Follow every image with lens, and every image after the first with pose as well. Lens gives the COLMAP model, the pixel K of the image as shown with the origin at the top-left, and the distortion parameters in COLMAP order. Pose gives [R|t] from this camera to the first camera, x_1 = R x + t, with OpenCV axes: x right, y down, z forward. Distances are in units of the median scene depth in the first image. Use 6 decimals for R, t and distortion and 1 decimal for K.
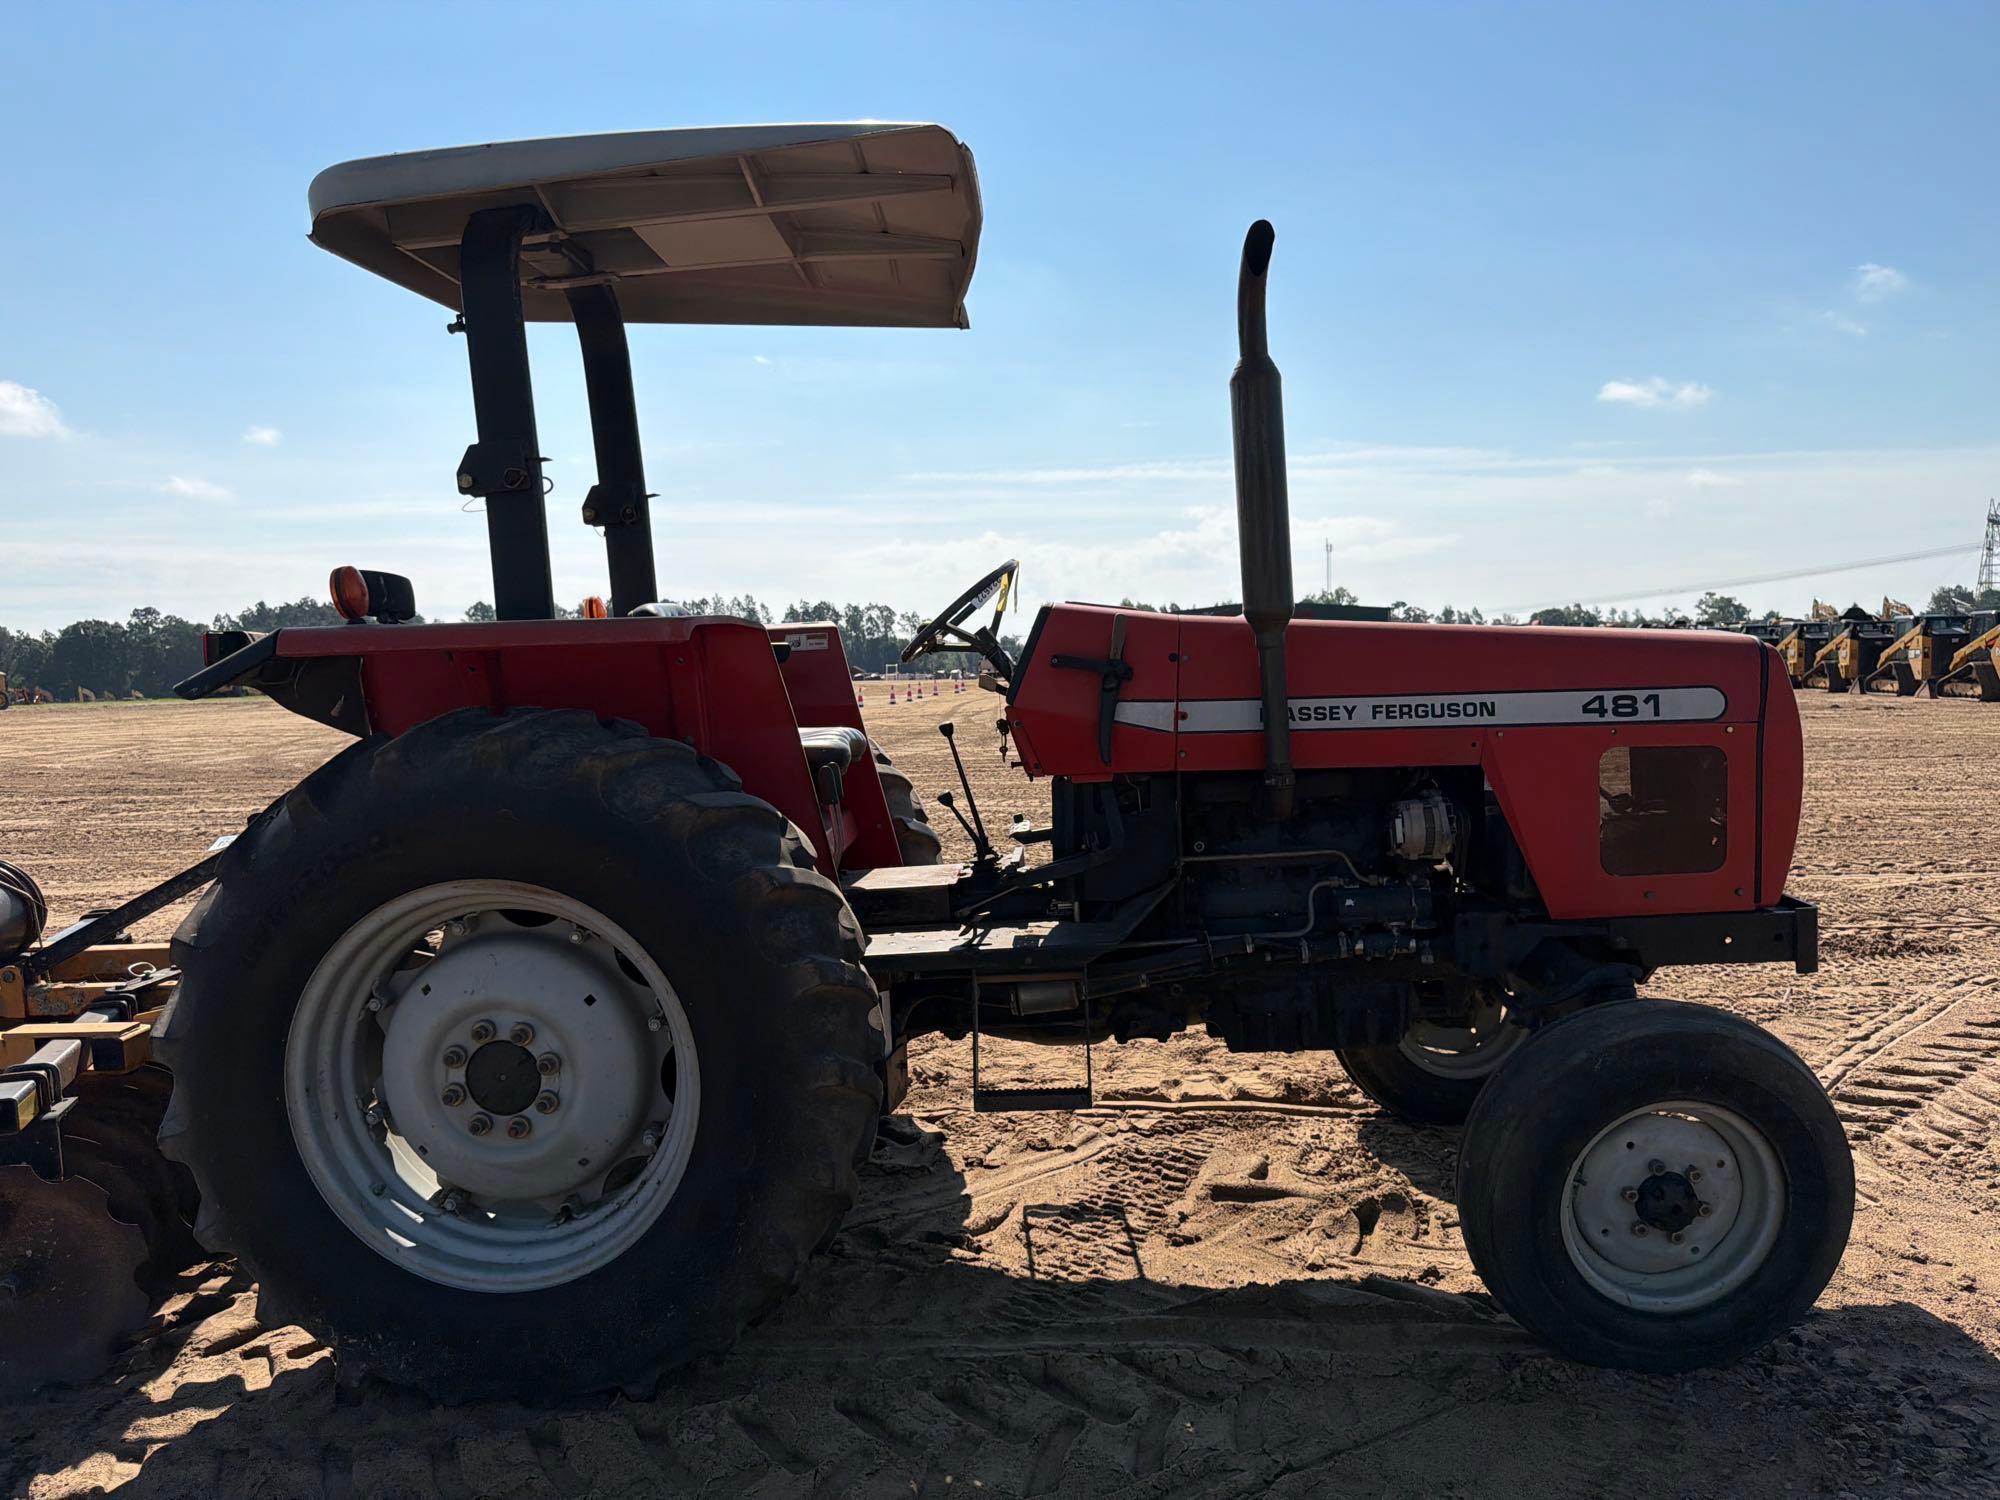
lens RADIAL K [[1399.0, 0, 993.4], [0, 1399.0, 749.9], [0, 0, 1]] dist [0.112445, -0.192472]
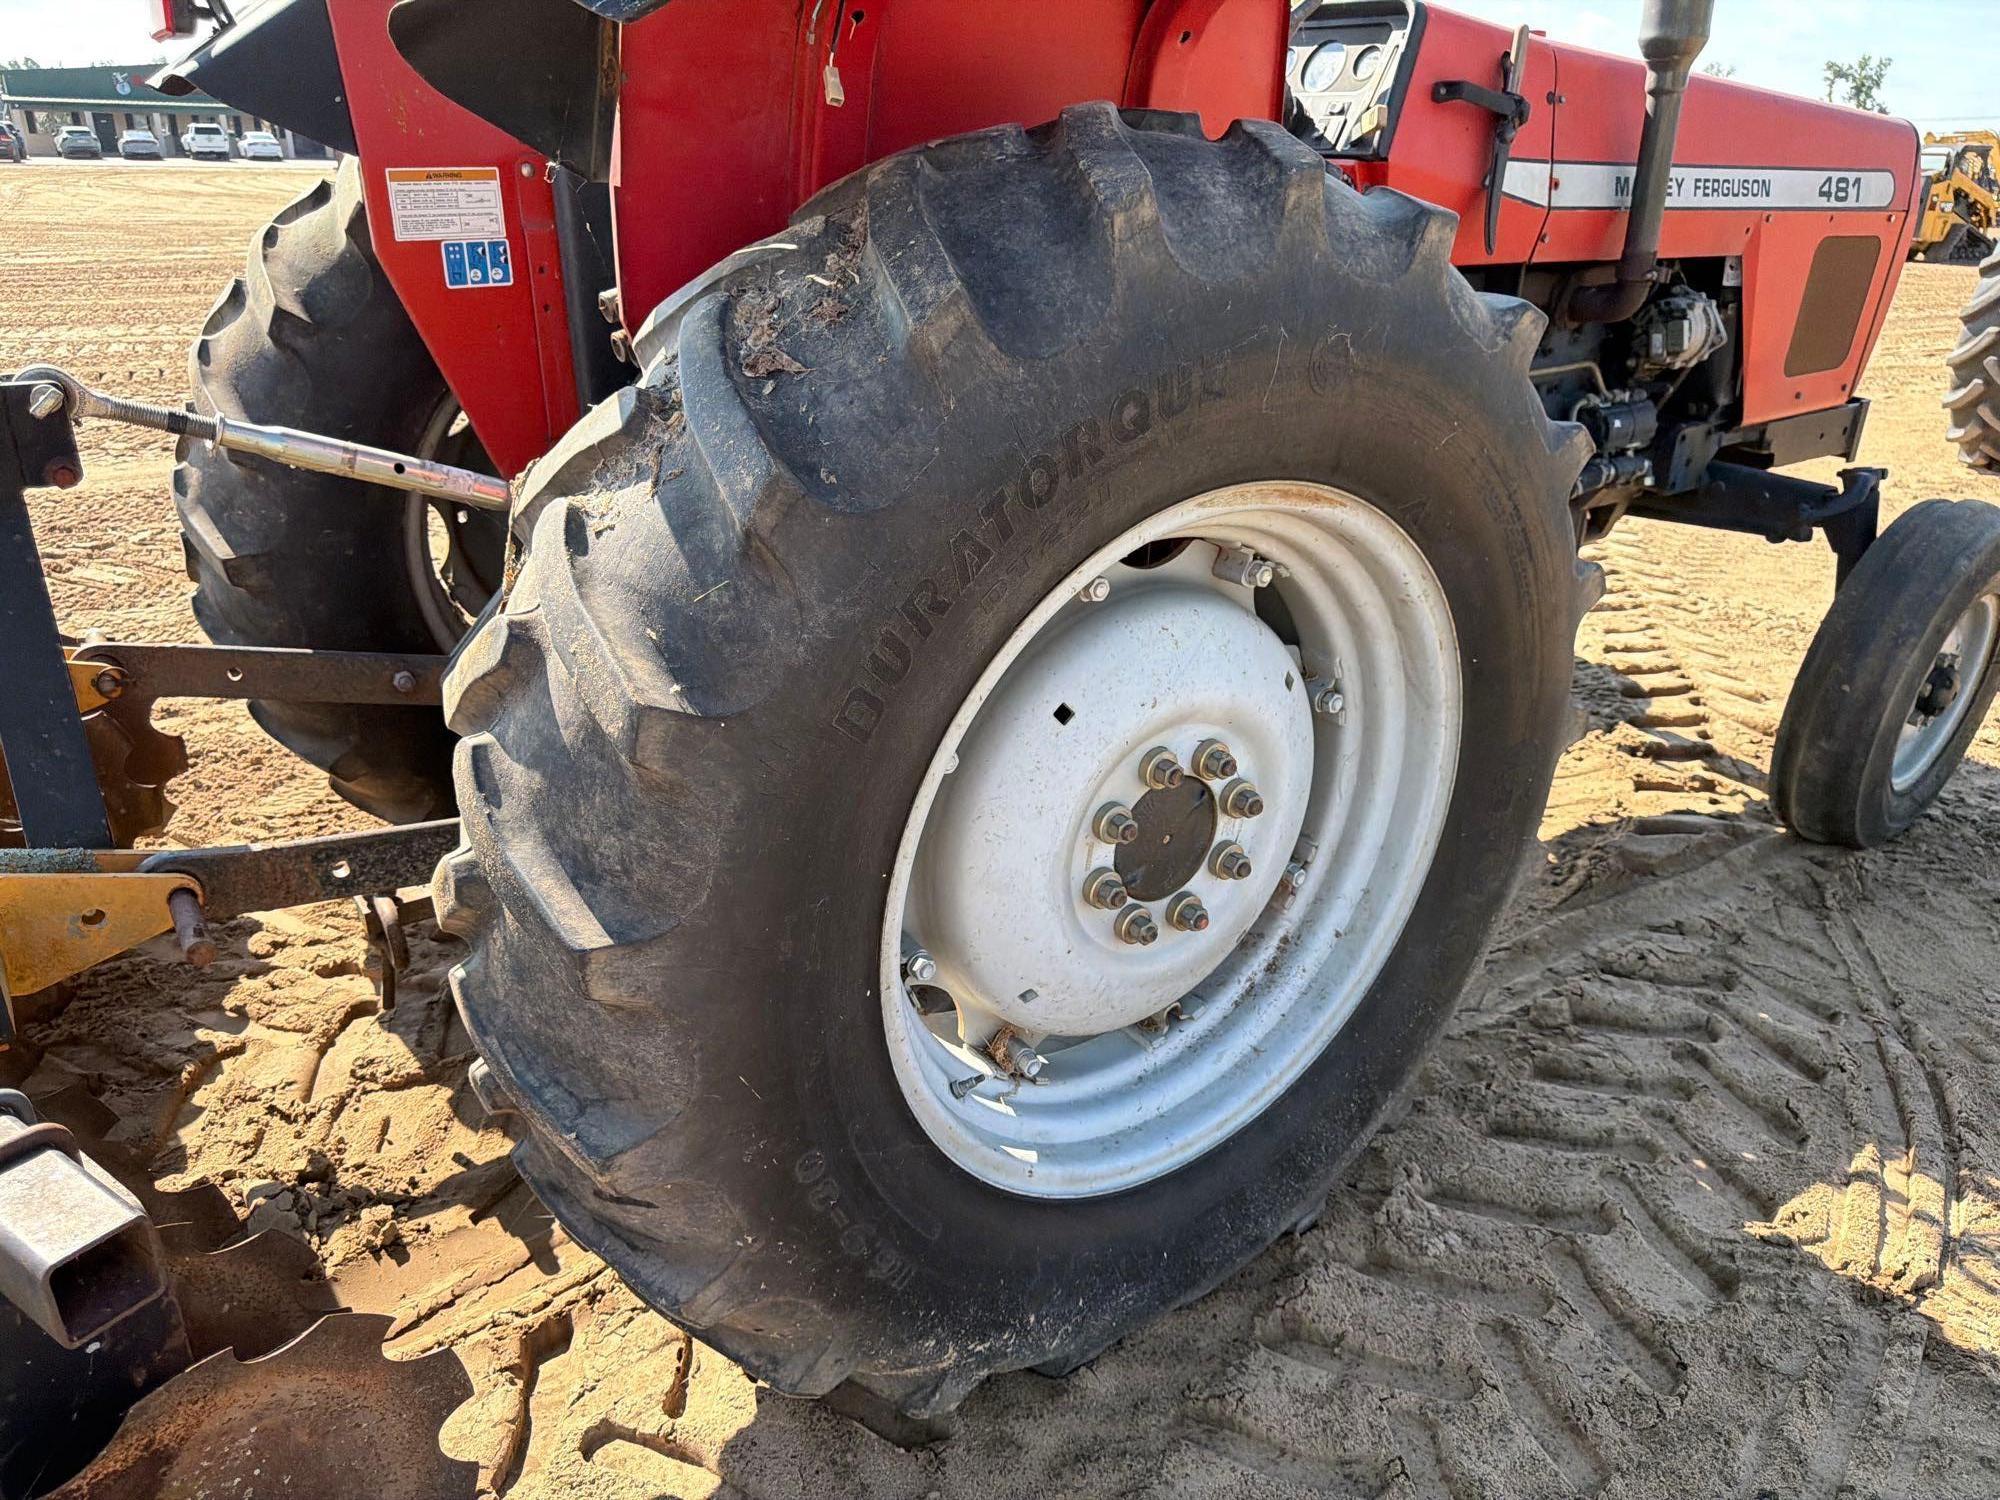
lens RADIAL K [[1409.5, 0, 992.4], [0, 1409.5, 767.2], [0, 0, 1]] dist [0.052841, -0.073238]
pose [[0.777476, -0.208577, 0.593318, -0.630874], [-0.002252, 0.942474, 0.334272, 0.016395], [-0.628909, -0.261225, 0.732281, 0.561674]]
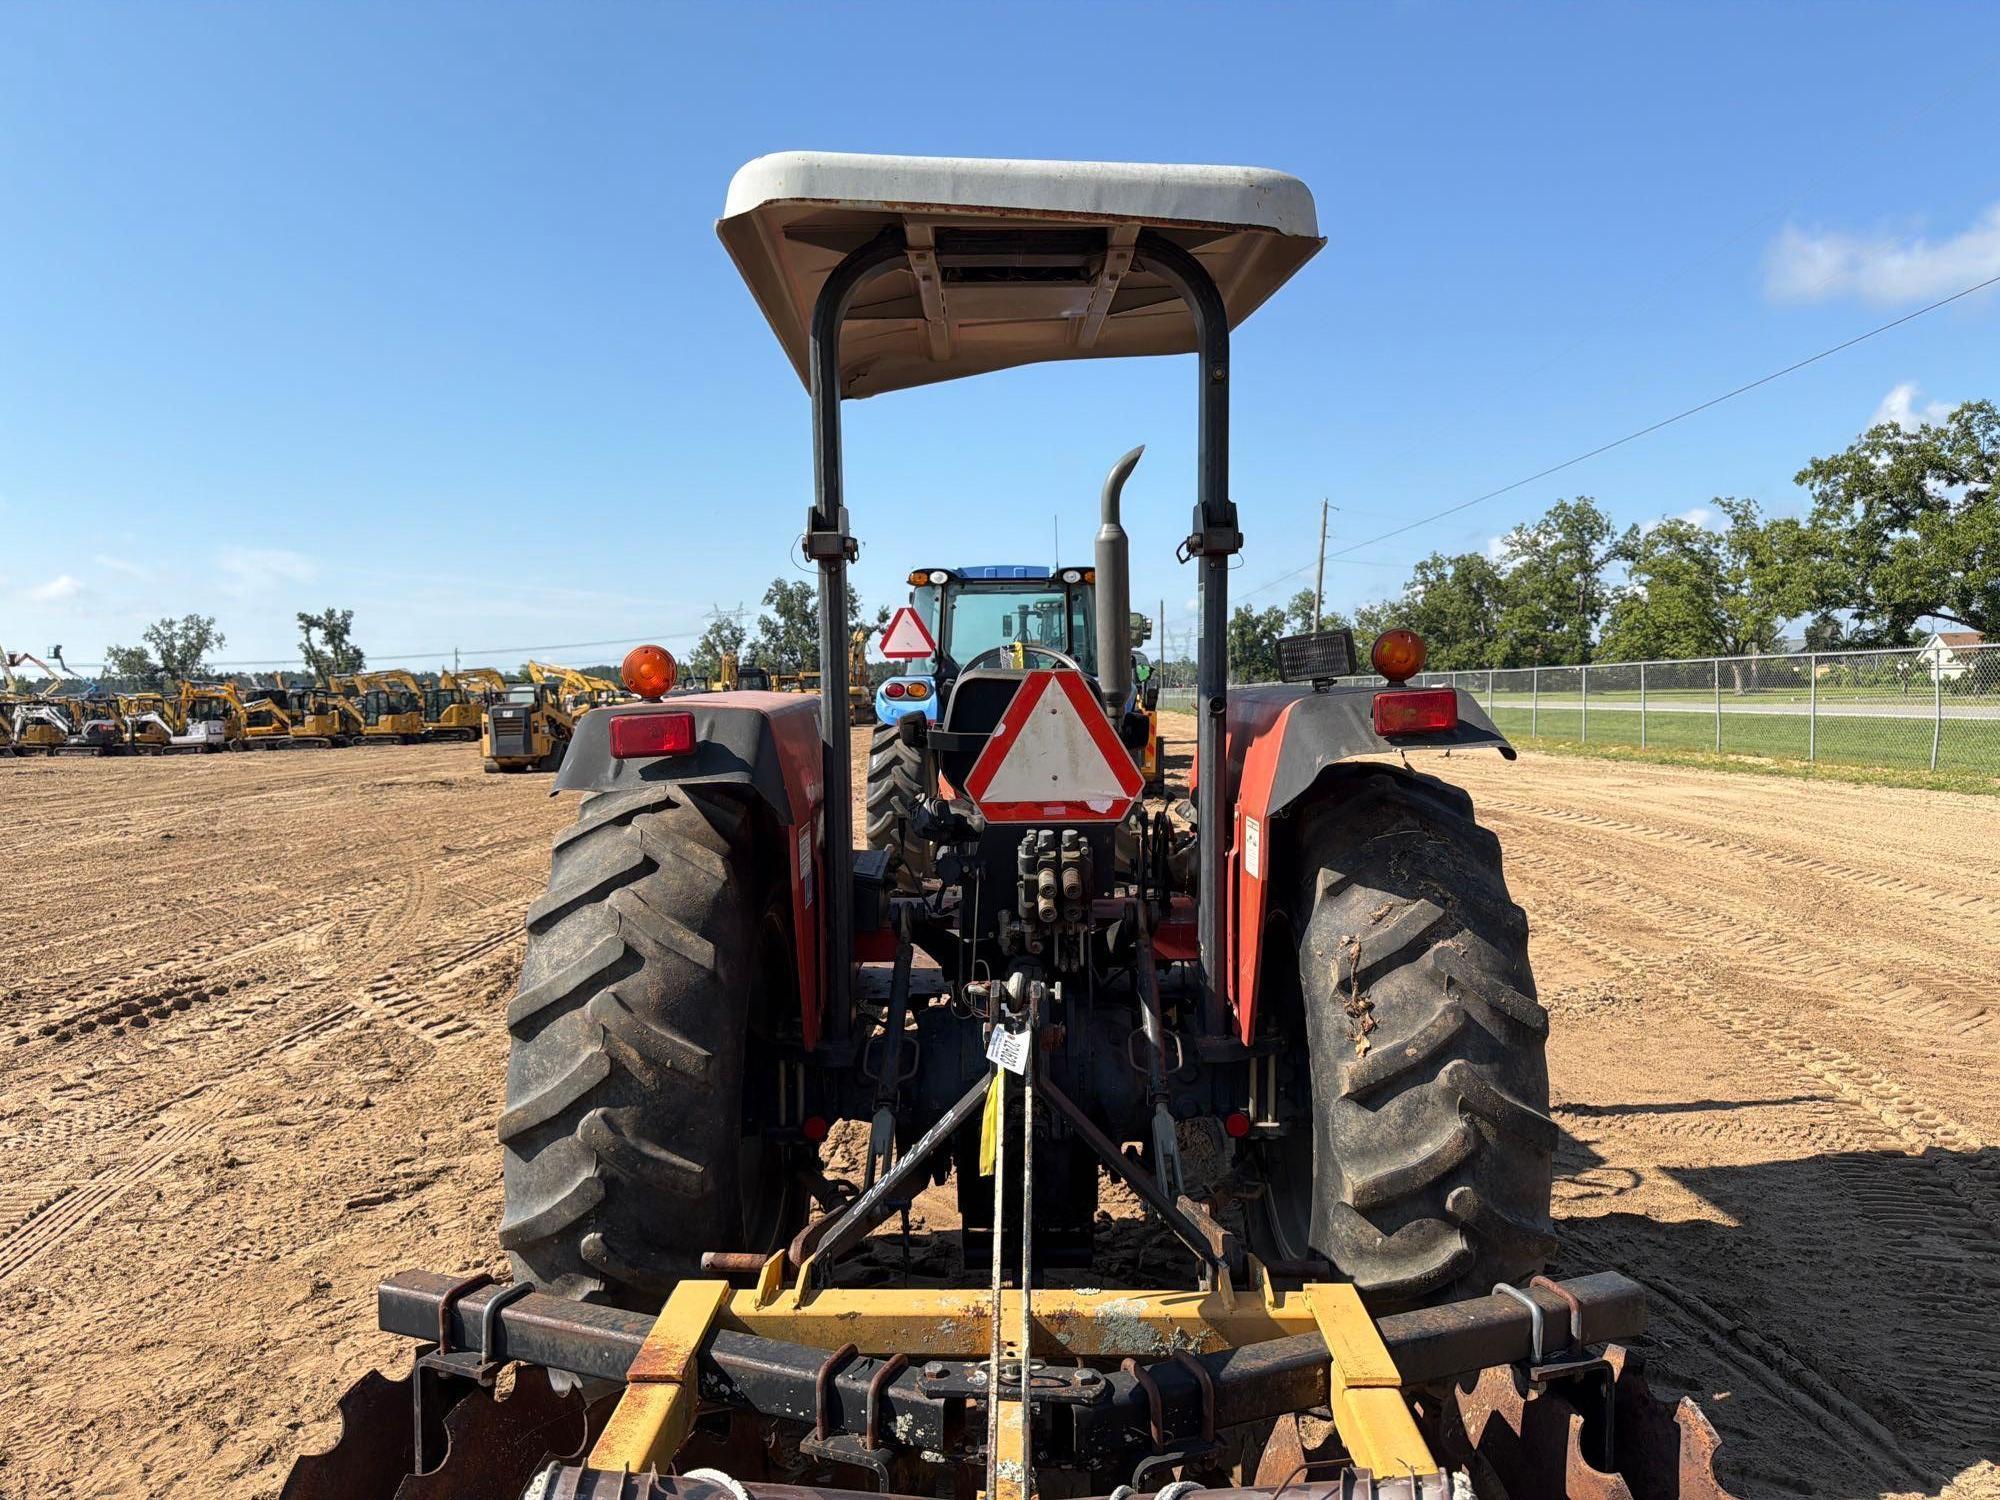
lens RADIAL K [[1409.5, 0, 992.4], [0, 1409.5, 767.2], [0, 0, 1]] dist [0.052841, -0.073238]
pose [[-0.044180, -0.027970, 0.998632, -1.282094], [0.089643, 0.995465, 0.031847, -0.070237], [-0.994994, 0.090928, -0.041472, 1.108624]]
